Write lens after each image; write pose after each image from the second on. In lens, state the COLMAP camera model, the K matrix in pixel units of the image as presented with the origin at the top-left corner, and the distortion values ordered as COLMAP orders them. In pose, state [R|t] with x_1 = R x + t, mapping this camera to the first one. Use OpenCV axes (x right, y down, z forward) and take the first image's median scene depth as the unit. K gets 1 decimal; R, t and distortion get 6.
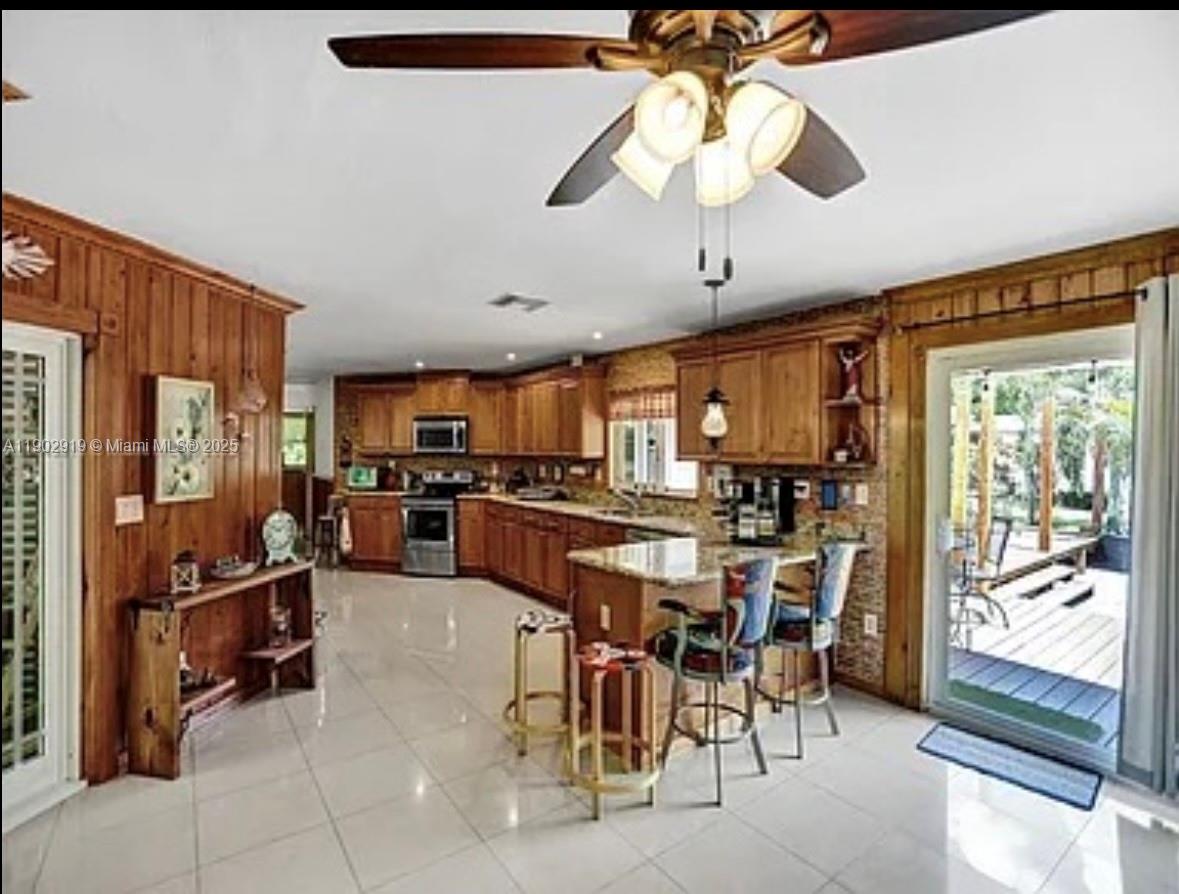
lens RADIAL K [[577.6, 0, 589.5], [0, 577.6, 447.0], [0, 0, 1]] dist [-0.004218, 0.000112]
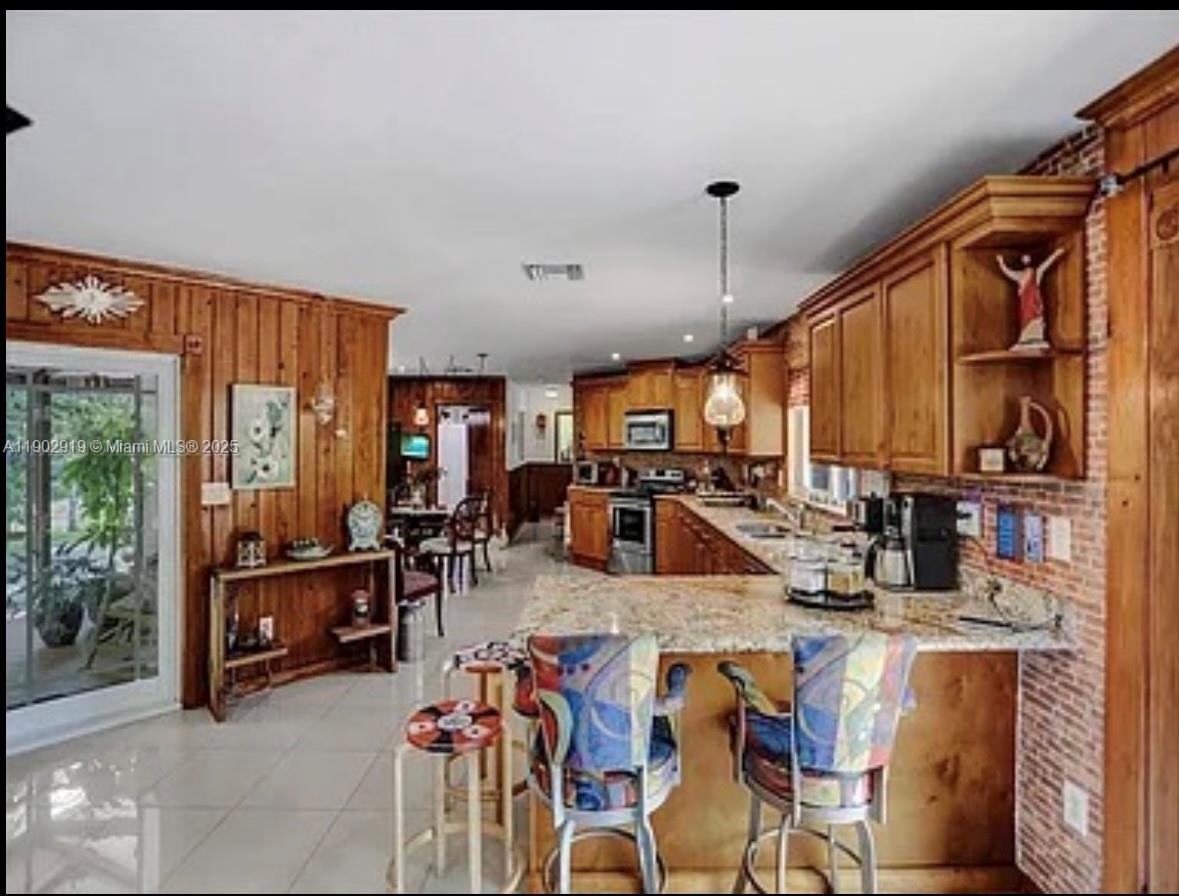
lens RADIAL K [[586.9, 0, 592.0], [0, 586.9, 439.5], [0, 0, 1]] dist [-0.001288, 0.000555]
pose [[0.803570, -0.003466, -0.595200, 0.414733], [0.000534, 0.999987, -0.005103, -0.000367], [0.595210, 0.003783, 0.803562, 0.326732]]
